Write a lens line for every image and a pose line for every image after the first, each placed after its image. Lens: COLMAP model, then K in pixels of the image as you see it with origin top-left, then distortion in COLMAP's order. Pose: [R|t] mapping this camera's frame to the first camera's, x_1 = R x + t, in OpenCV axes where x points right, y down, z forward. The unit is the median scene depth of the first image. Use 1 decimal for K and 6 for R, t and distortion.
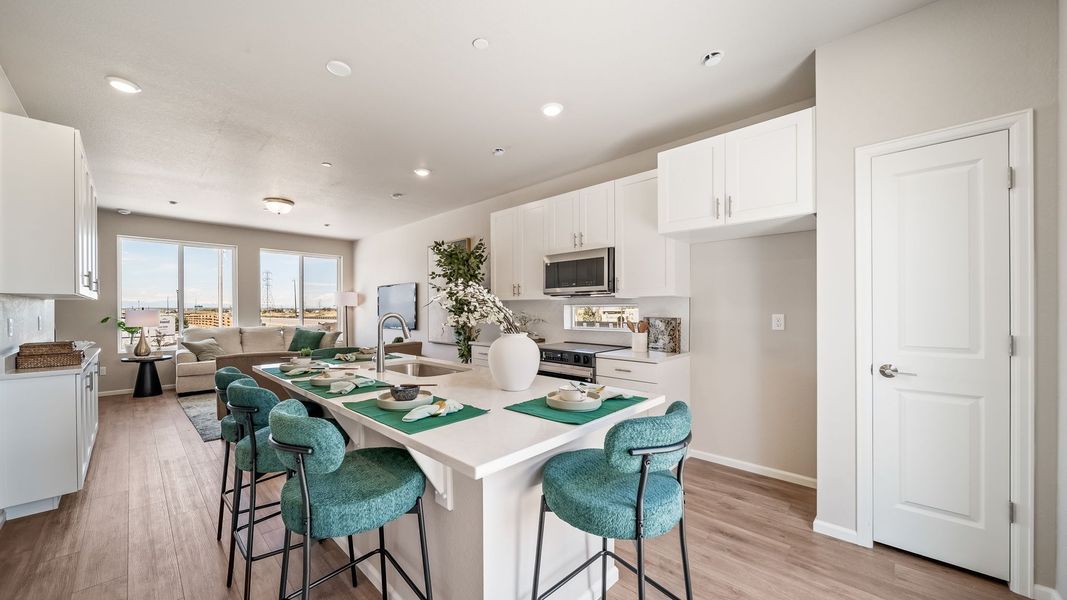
lens RADIAL K [[381.1, 0, 522.3], [0, 381.1, 310.3], [0, 0, 1]] dist [-0.000711, -0.000207]
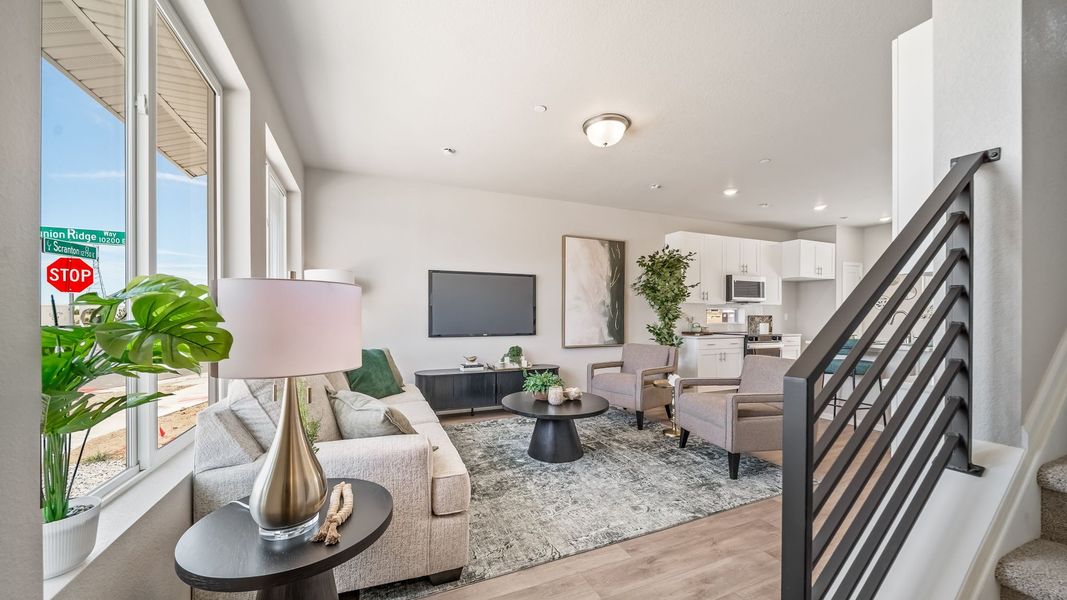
lens RADIAL K [[381.1, 0, 532.2], [0, 381.1, 317.8], [0, 0, 1]] dist [-0.000711, -0.000207]
pose [[0.384141, -0.000326, 0.923274, -1.118192], [0.000353, 1.000000, 0.000206, 0.017765], [-0.923274, 0.000247, 0.384141, 0.789033]]
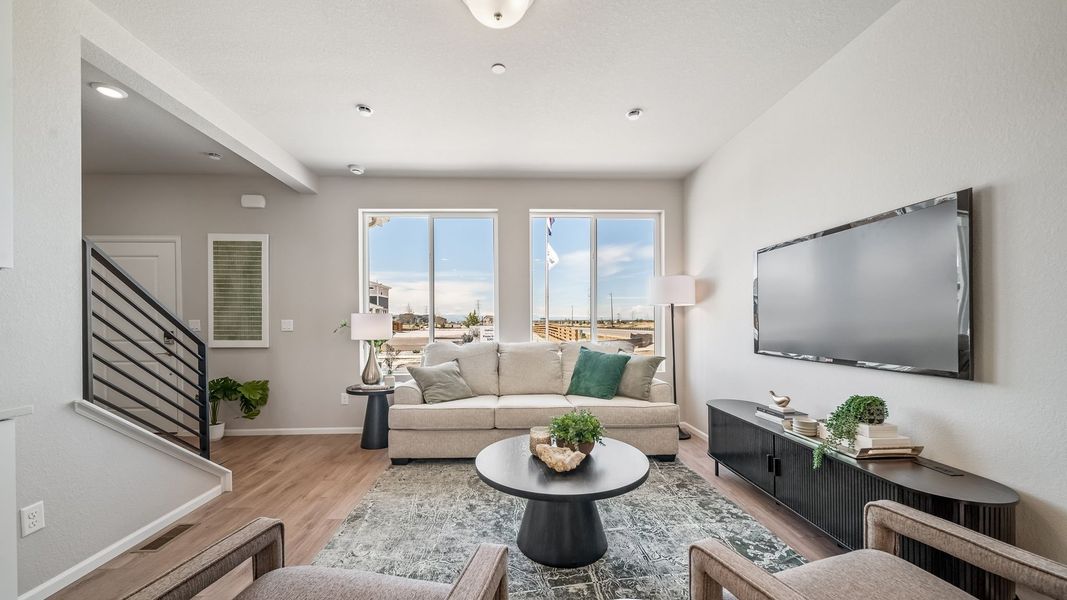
lens RADIAL K [[381.1, 0, 523.0], [0, 381.1, 323.1], [0, 0, 1]] dist [-0.000711, -0.000207]
pose [[0.717799, 0.002880, -0.696244, -0.346864], [-0.000630, 0.999994, 0.003487, 0.013039], [0.696250, -0.002064, 0.717797, 0.691016]]
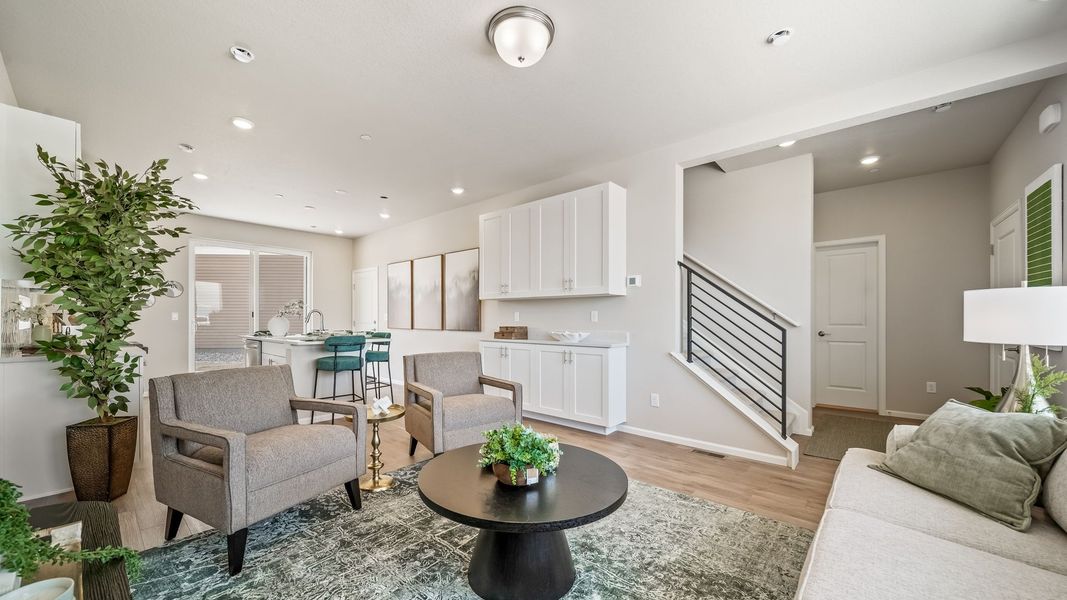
lens RADIAL K [[381.1, 0, 528.4], [0, 381.1, 323.4], [0, 0, 1]] dist [-0.000711, -0.000207]
pose [[-0.999596, 0.001679, -0.028370, -0.575967], [0.001331, 0.999924, 0.012260, 0.023303], [0.028388, 0.012217, -0.999522, 1.271107]]
